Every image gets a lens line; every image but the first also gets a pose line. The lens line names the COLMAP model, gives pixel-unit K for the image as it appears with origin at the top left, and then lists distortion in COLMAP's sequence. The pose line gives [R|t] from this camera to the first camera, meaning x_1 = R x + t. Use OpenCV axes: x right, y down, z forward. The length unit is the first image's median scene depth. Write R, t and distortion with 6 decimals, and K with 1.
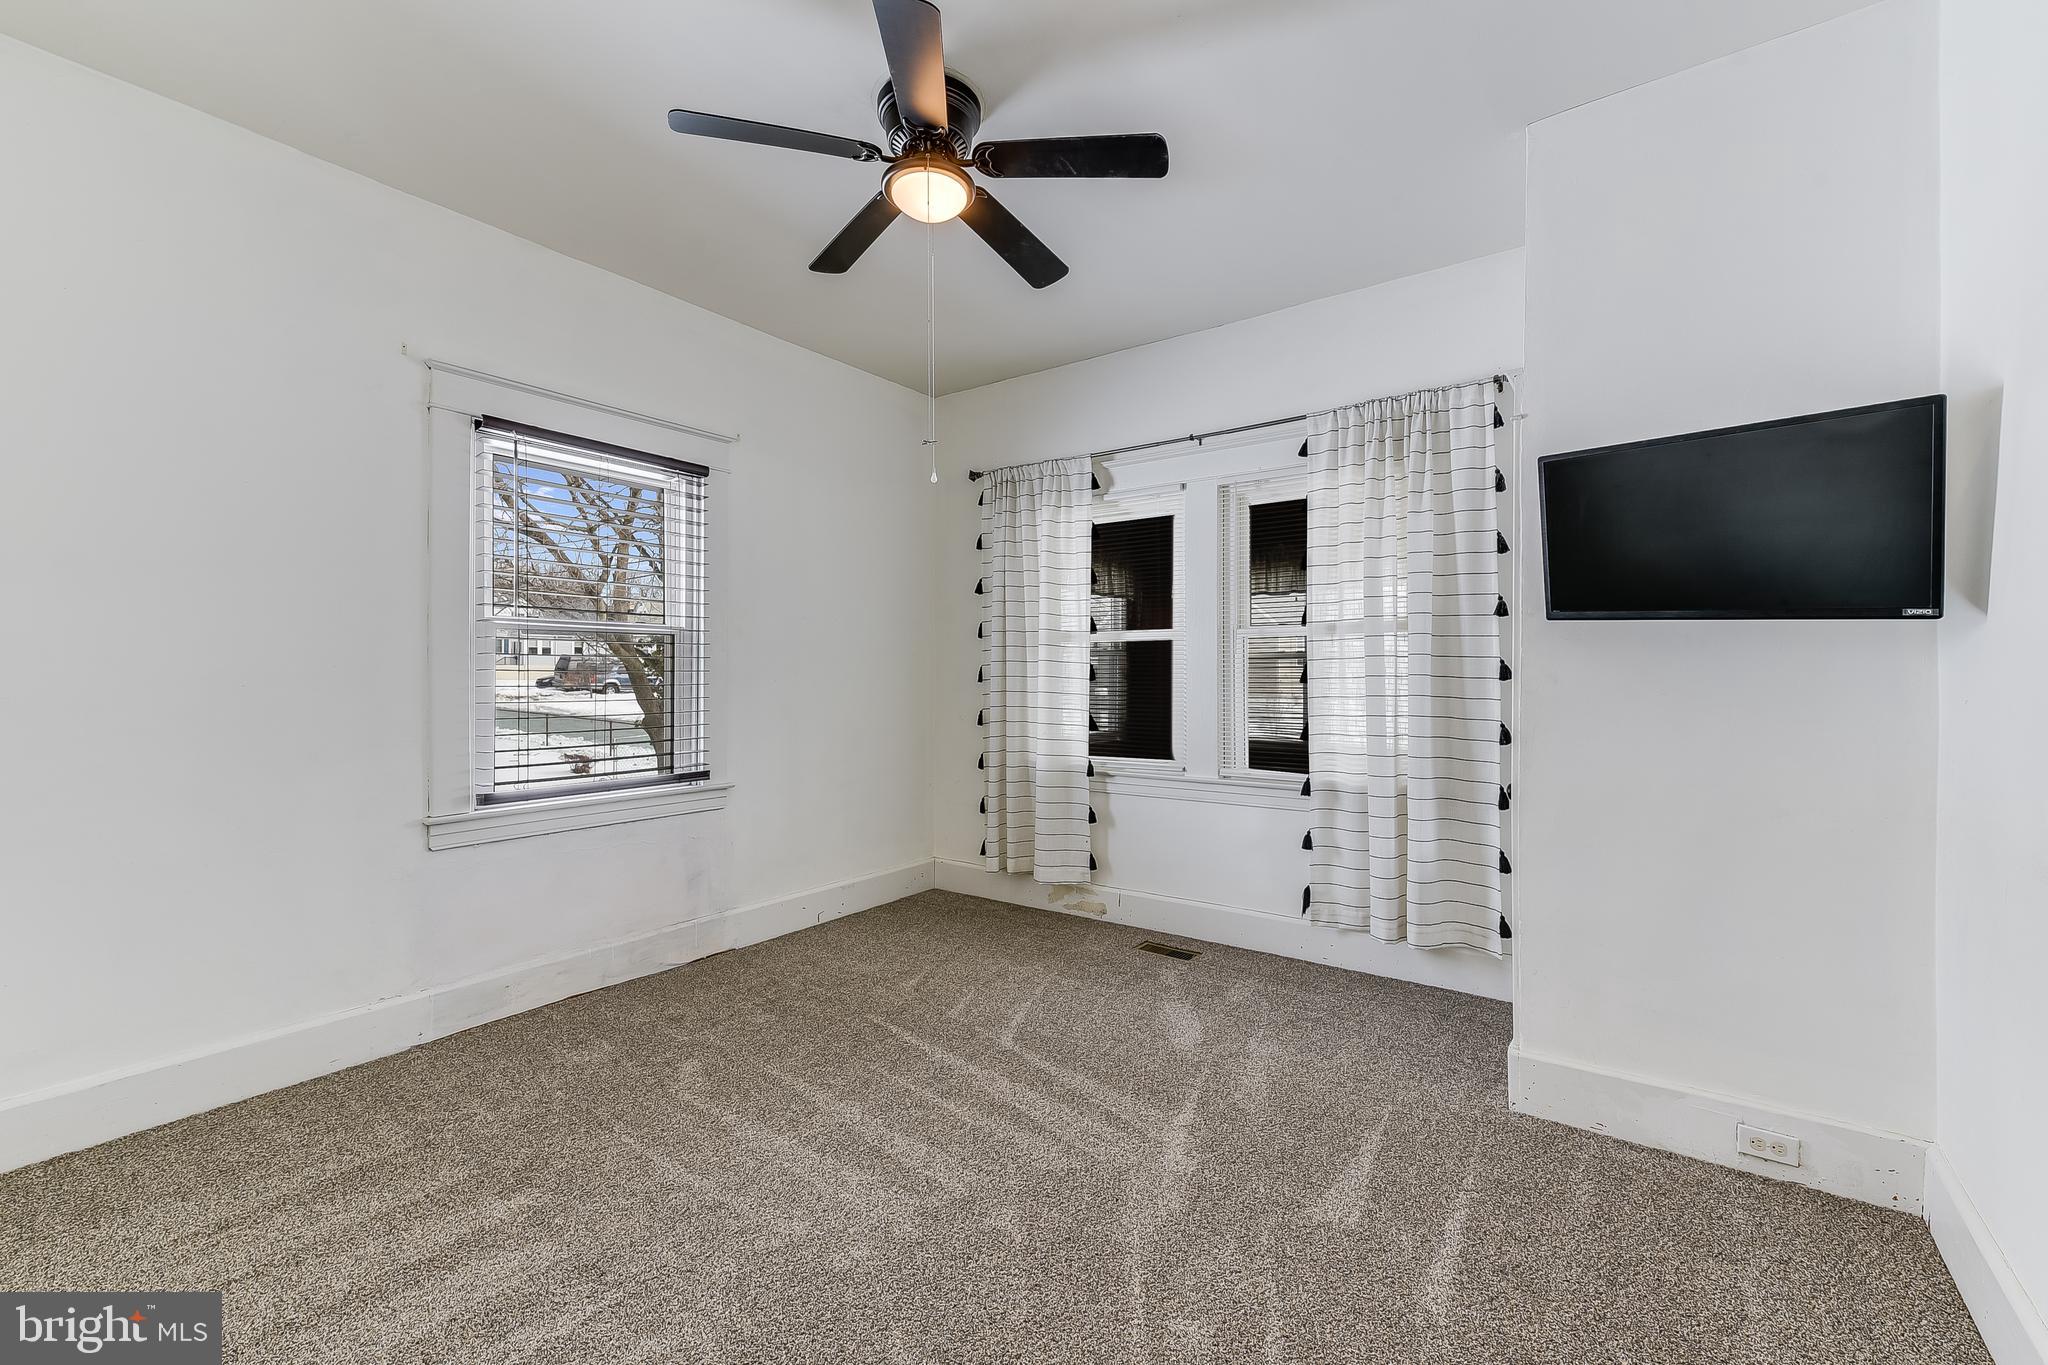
lens RADIAL K [[875.1, 0, 1039.4], [0, 875.1, 675.9], [0, 0, 1]] dist [0.011028, -0.002424]
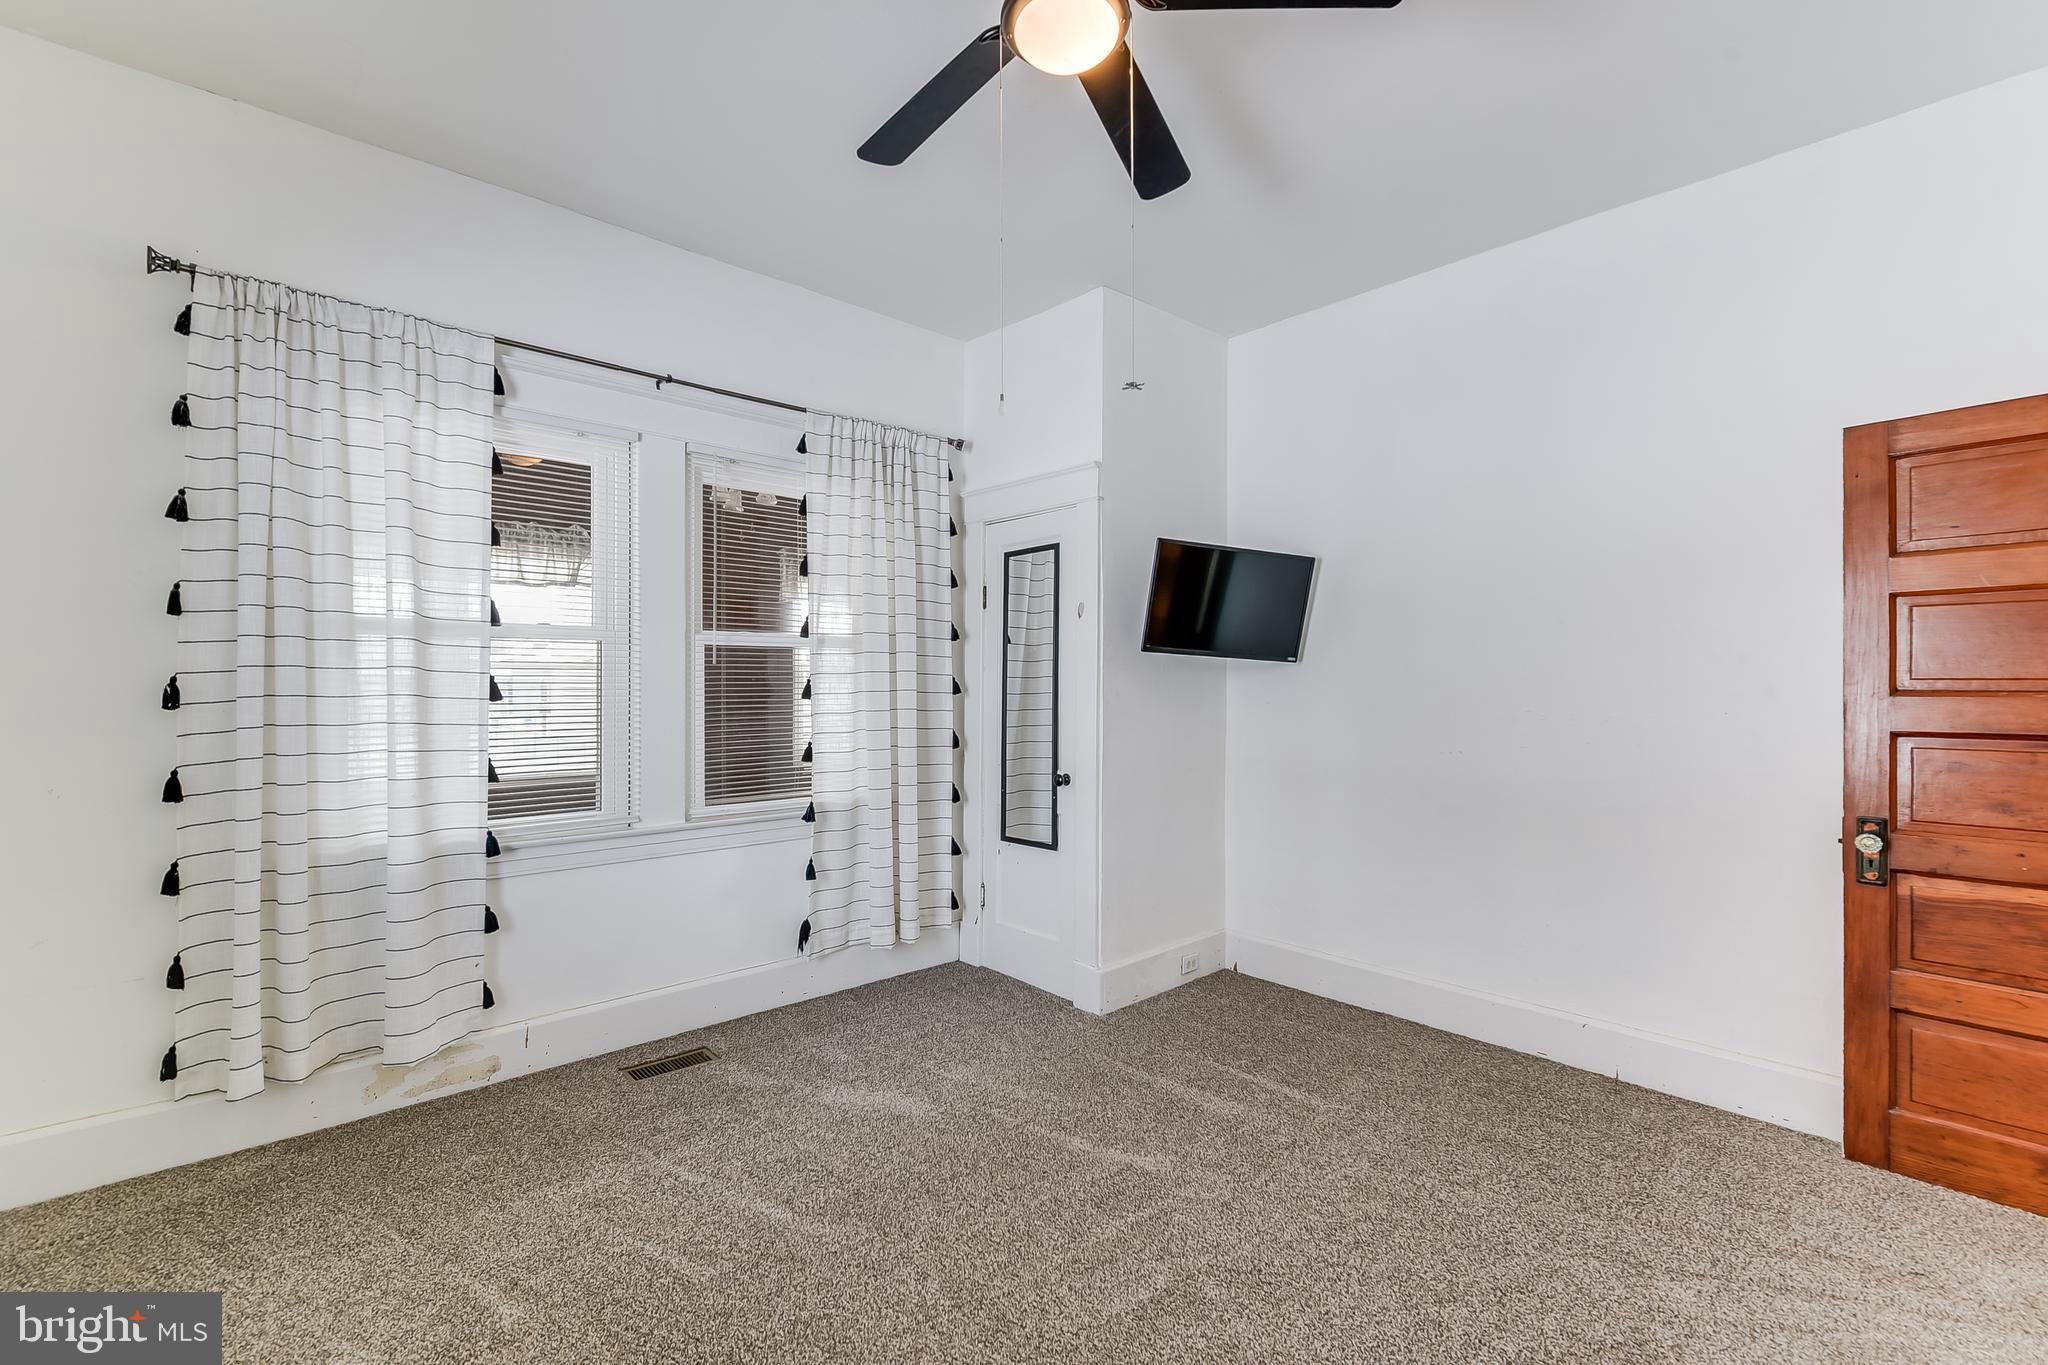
lens RADIAL K [[875.1, 0, 1035.4], [0, 875.1, 687.9], [0, 0, 1]] dist [0.011028, -0.002424]
pose [[0.201822, -0.002482, 0.979419, -0.549671], [0.002384, 0.999995, 0.002043, -0.005356], [-0.979419, 0.001922, 0.201827, 0.577869]]
